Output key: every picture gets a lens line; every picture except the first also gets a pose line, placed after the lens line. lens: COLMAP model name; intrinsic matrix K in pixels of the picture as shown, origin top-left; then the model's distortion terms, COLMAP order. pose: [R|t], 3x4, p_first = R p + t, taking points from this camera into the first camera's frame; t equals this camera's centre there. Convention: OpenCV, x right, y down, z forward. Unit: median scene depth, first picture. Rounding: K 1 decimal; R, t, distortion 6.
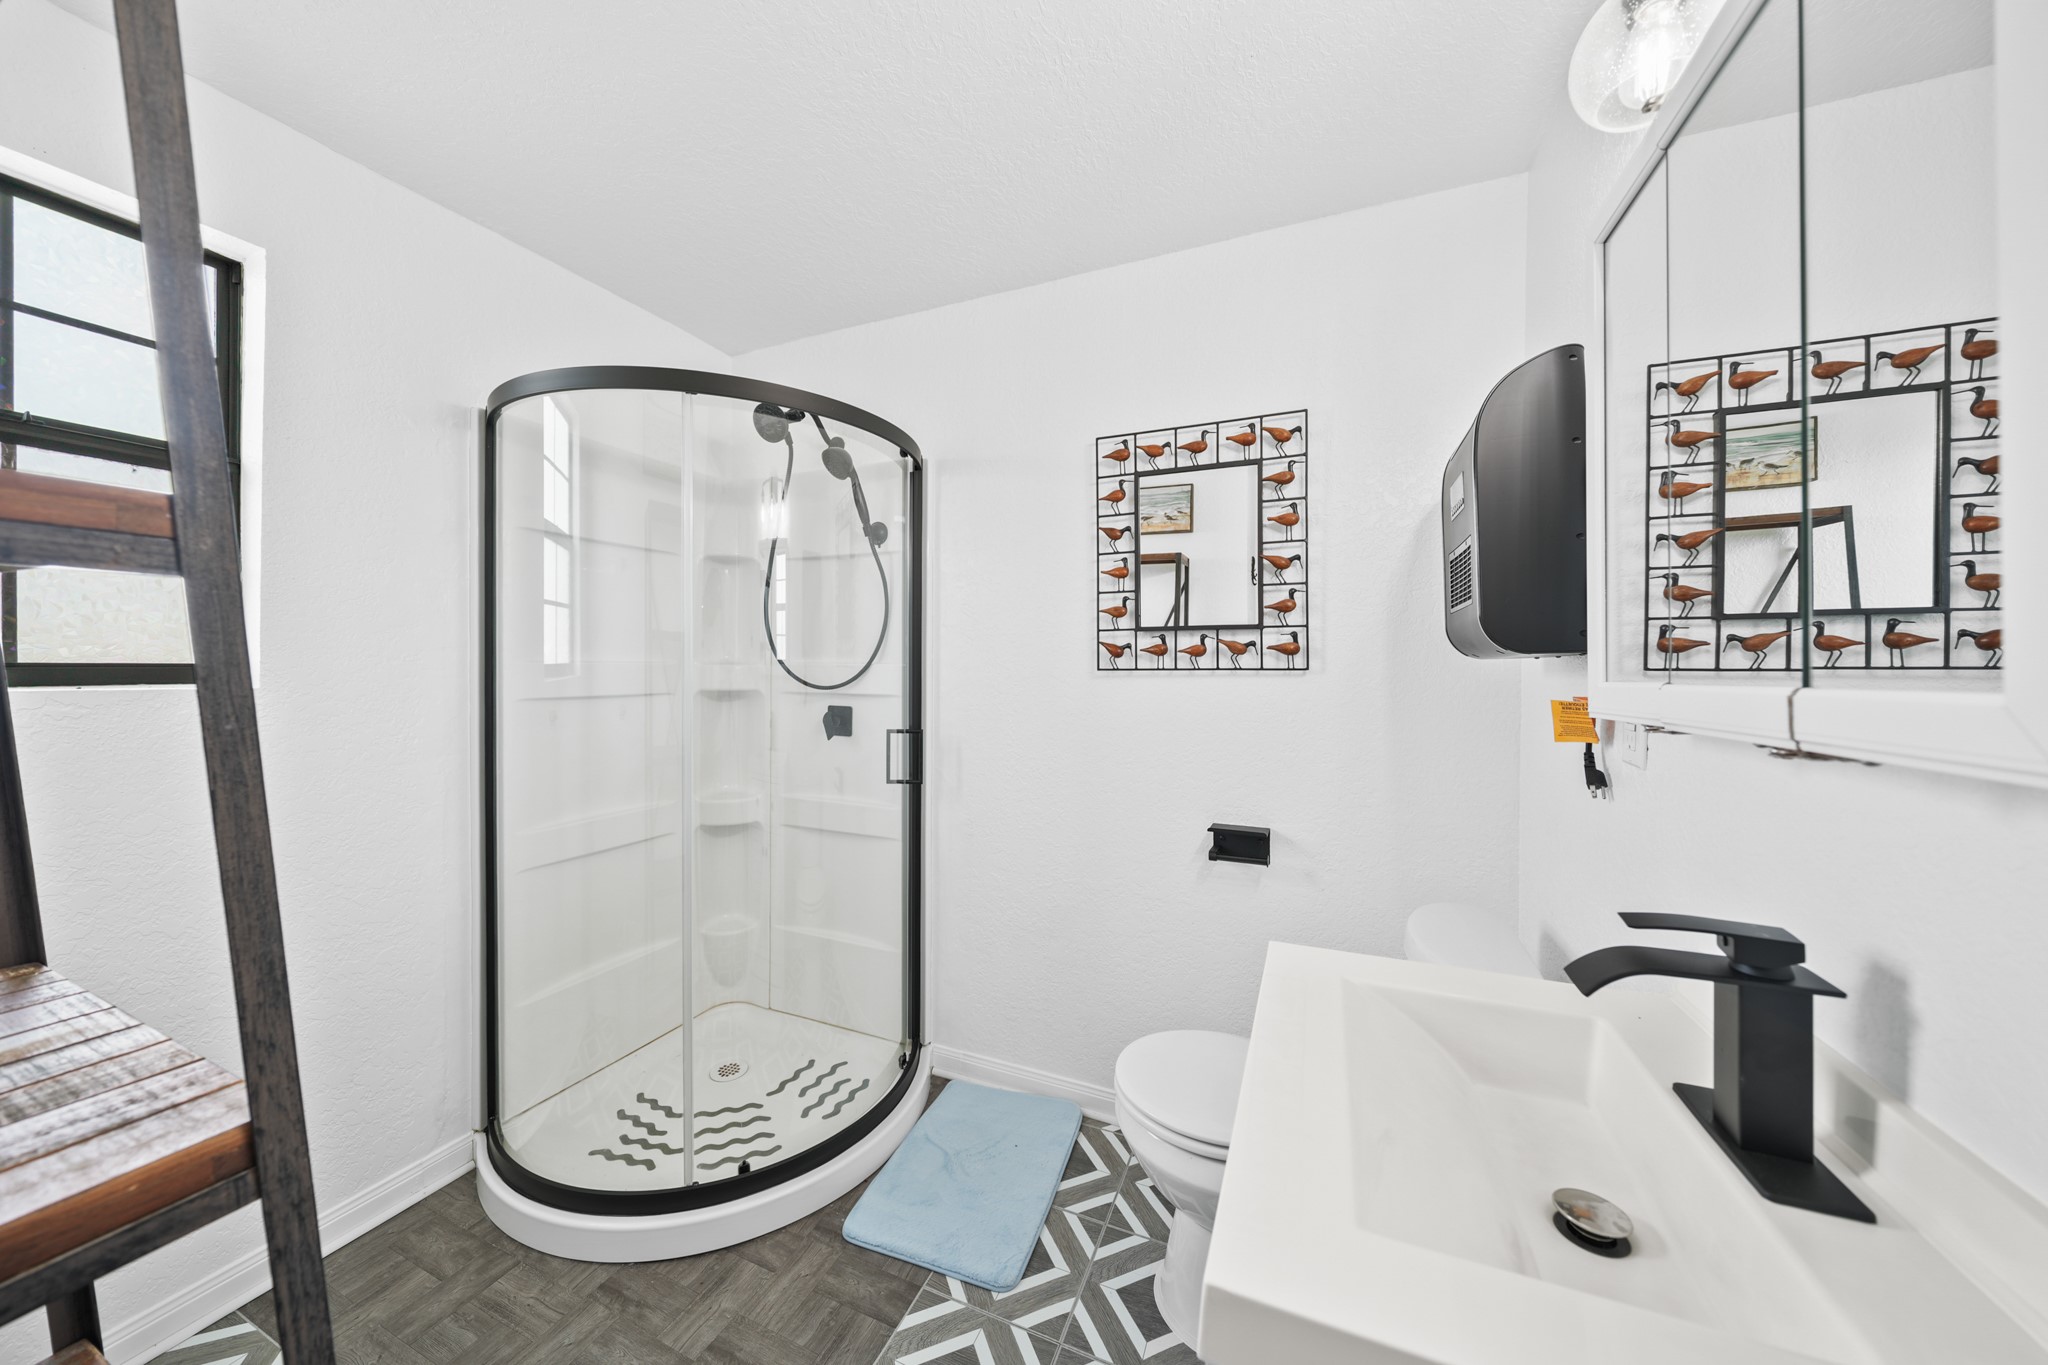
lens RADIAL K [[698.9, 0, 1017.4], [0, 698.9, 673.3], [0, 0, 1]] dist [-0.005473, 0.000484]
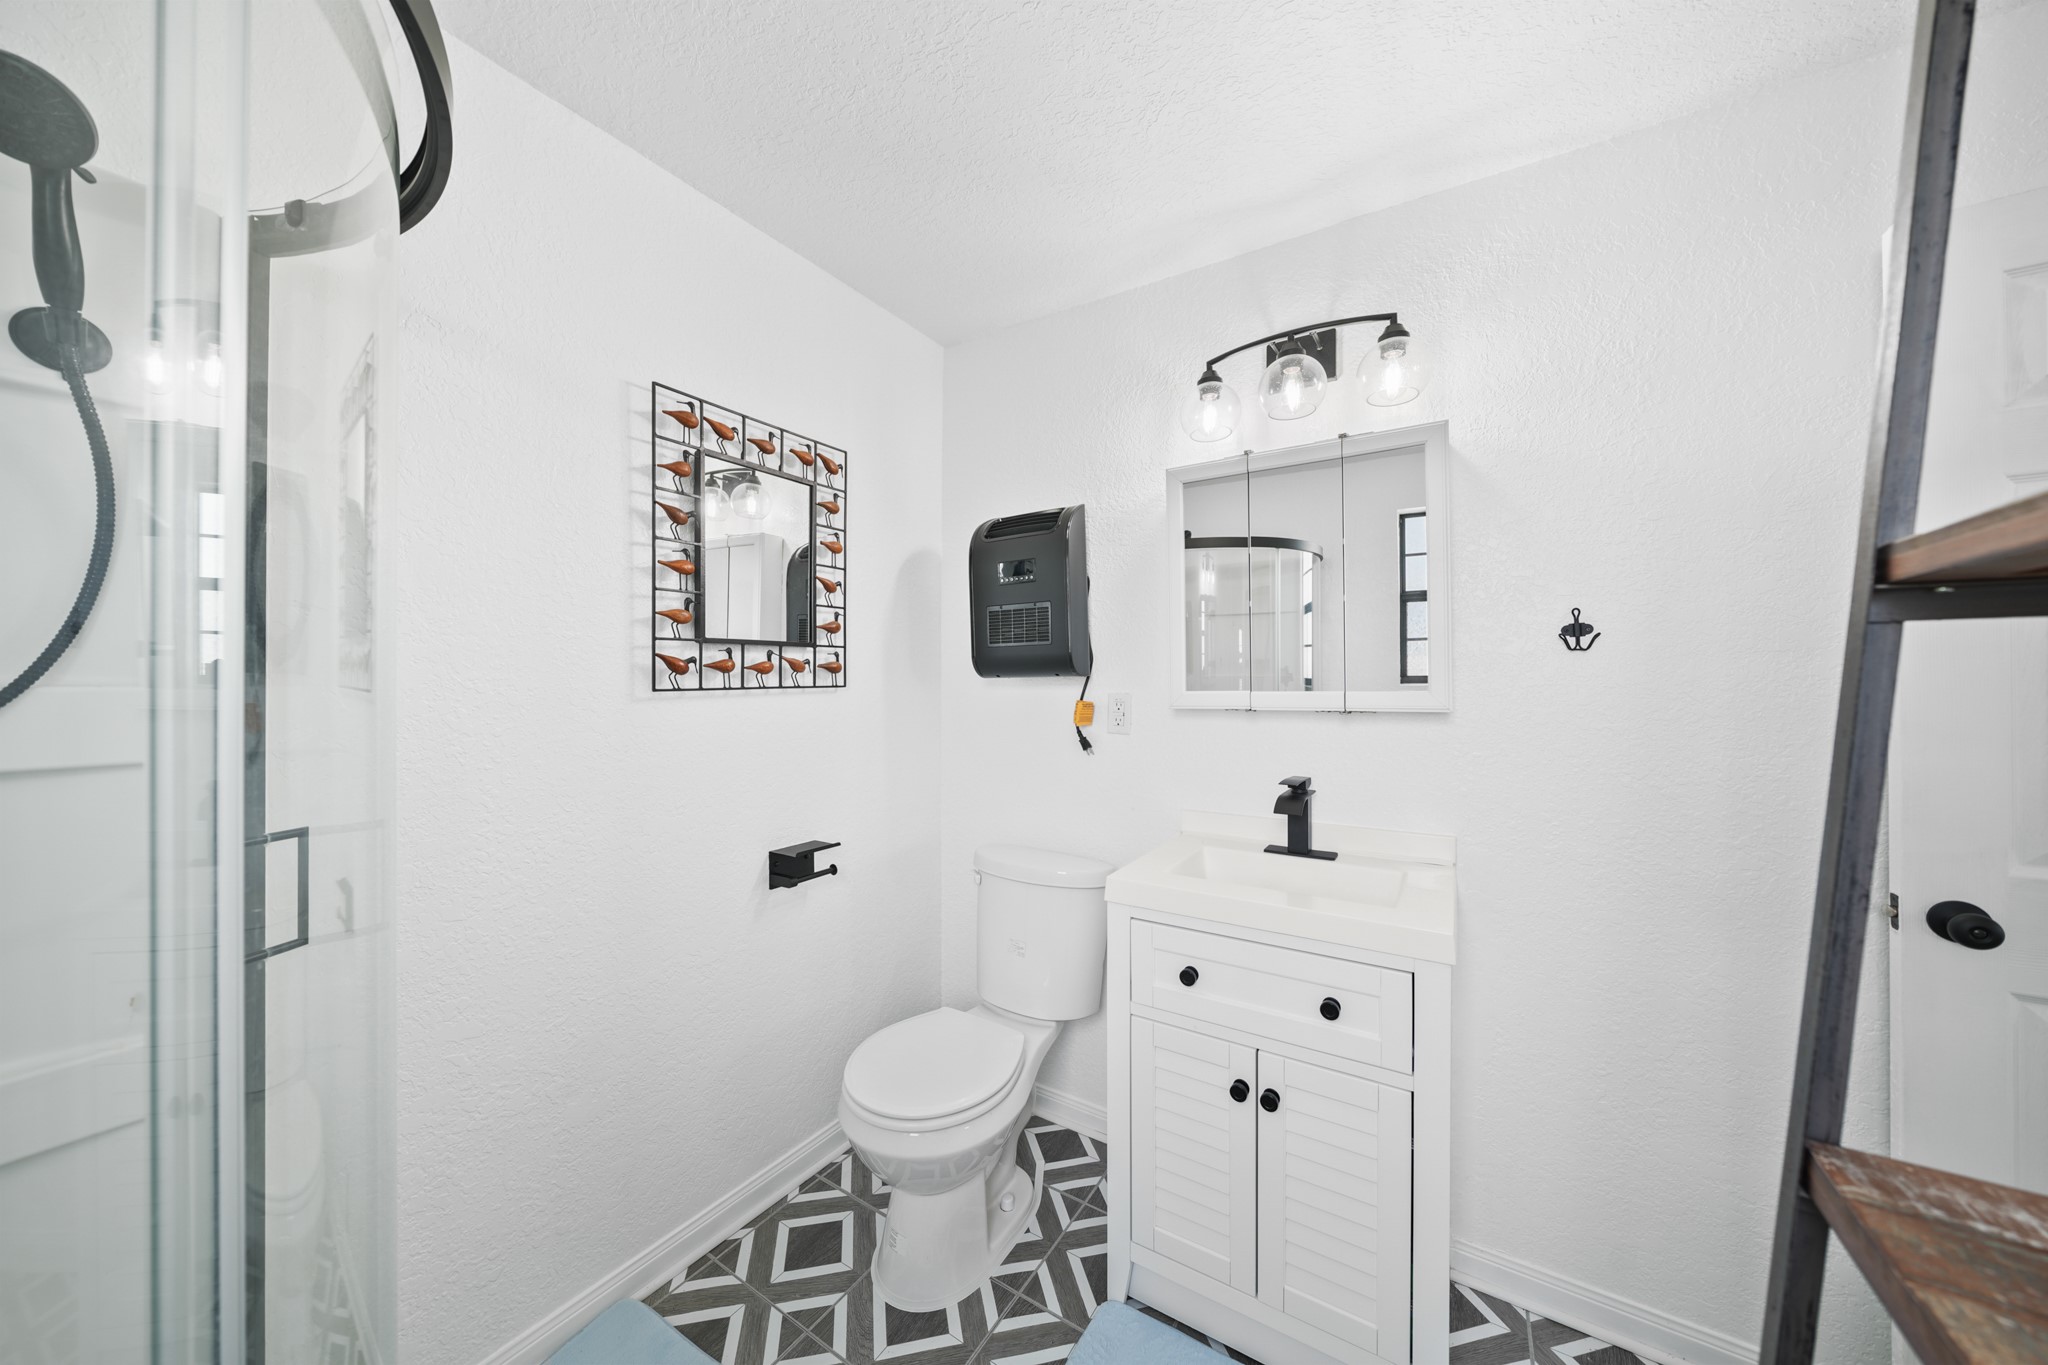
lens RADIAL K [[698.9, 0, 1018.6], [0, 698.9, 678.3], [0, 0, 1]] dist [-0.005473, 0.000484]
pose [[0.153322, -0.003841, 0.988169, -0.605861], [0.010104, 0.999946, 0.002319, -0.017332], [-0.988125, 0.009629, 0.153352, 0.532716]]
